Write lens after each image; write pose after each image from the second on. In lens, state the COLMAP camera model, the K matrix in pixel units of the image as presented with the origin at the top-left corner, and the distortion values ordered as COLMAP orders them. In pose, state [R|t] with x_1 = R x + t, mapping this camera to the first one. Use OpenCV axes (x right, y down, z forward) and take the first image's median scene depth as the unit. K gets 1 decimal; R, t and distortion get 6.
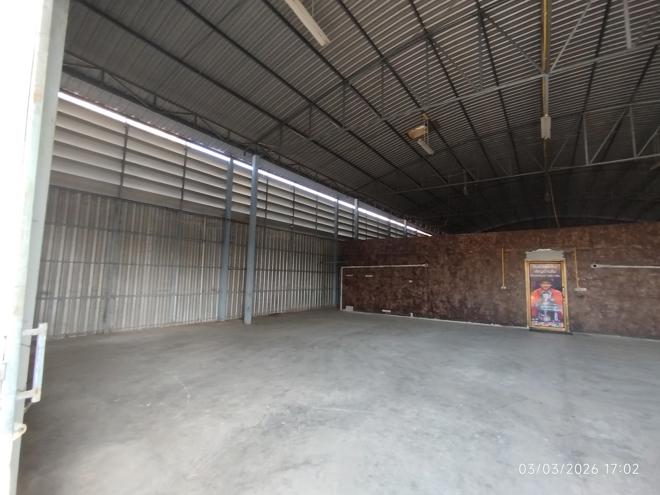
lens RADIAL K [[294.4, 0, 336.4], [0, 294.4, 247.2], [0, 0, 1]] dist [-0.008658, 0.007434]
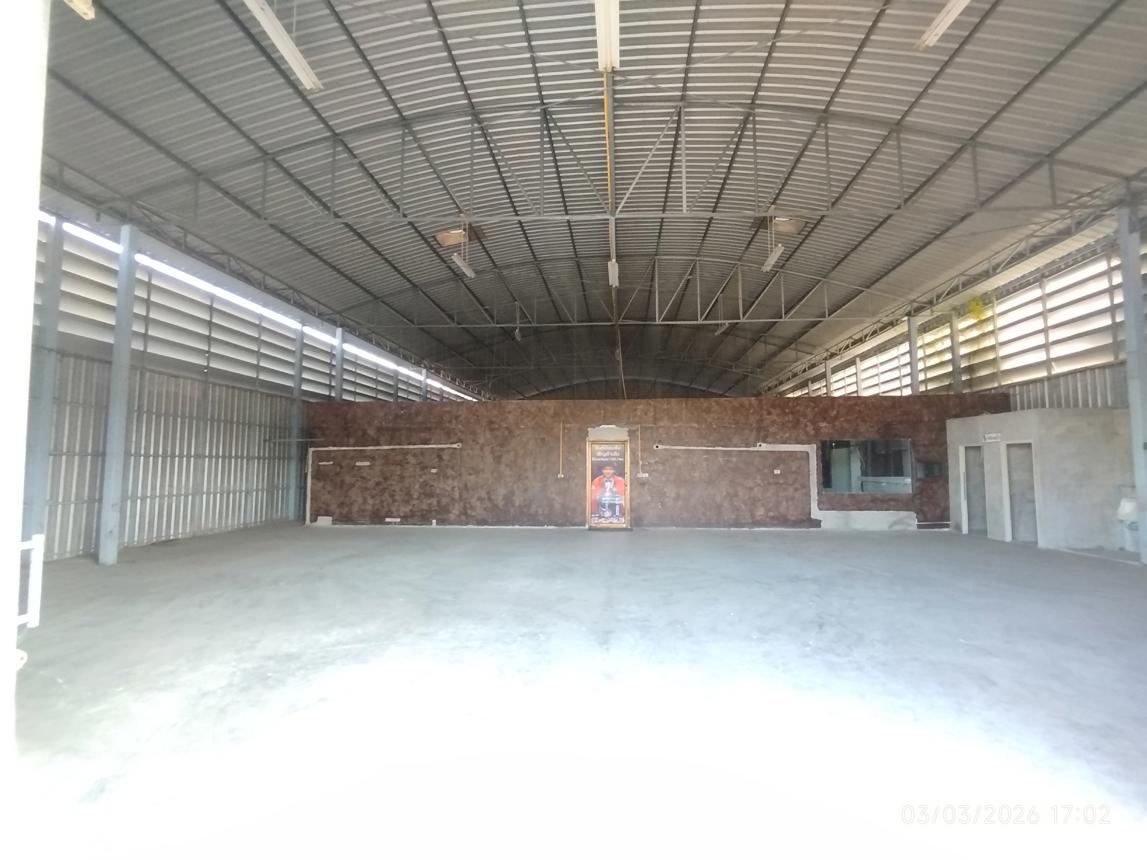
lens RADIAL K [[511.5, 0, 584.6], [0, 511.5, 429.5], [0, 0, 1]] dist [-0.008658, 0.007434]
pose [[0.853156, 0.016604, 0.521391, -0.059077], [-0.035683, 0.999010, 0.026575, -0.017585], [-0.520434, -0.041278, 0.852904, -0.137730]]
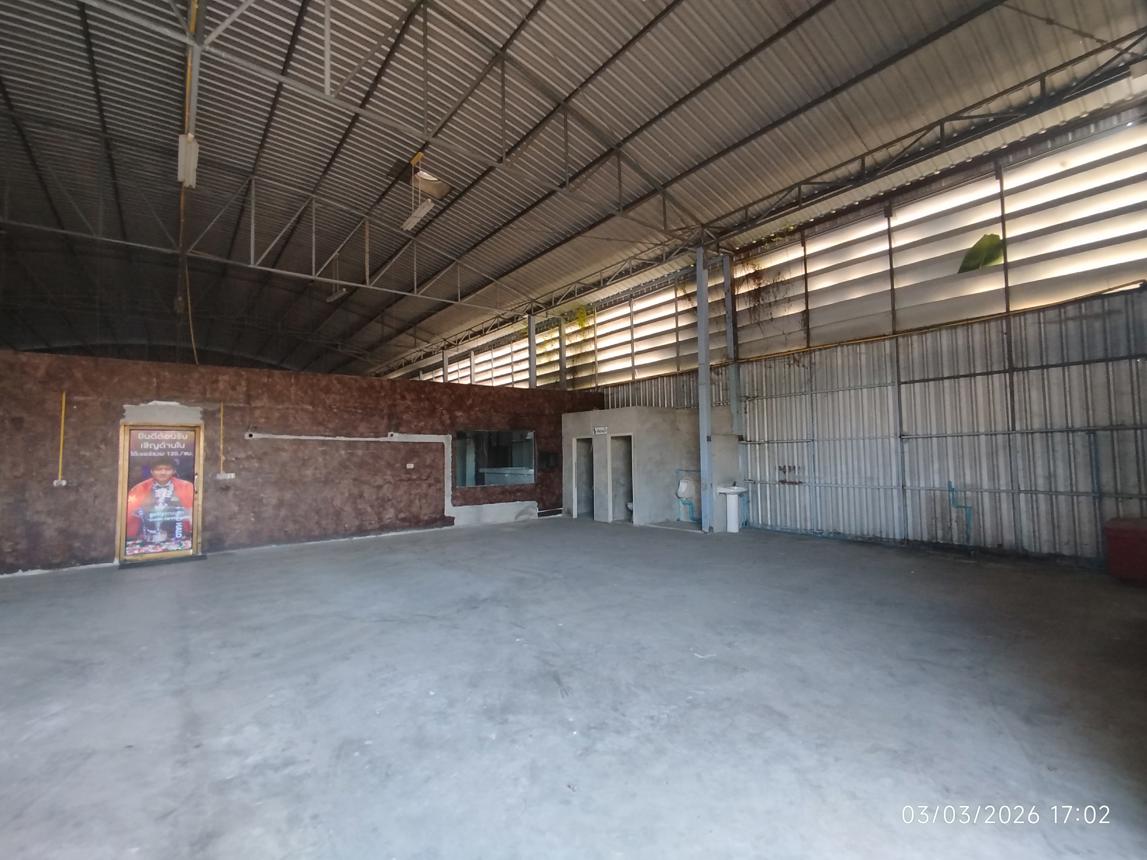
lens RADIAL K [[518.3, 0, 571.0], [0, 518.3, 427.4], [0, 0, 1]] dist [-0.001395, 0.001027]
pose [[0.285254, 0.025678, 0.958108, 0.055282], [-0.074616, 0.997202, -0.004511, 0.003244], [-0.955543, -0.070203, 0.286371, 0.076030]]
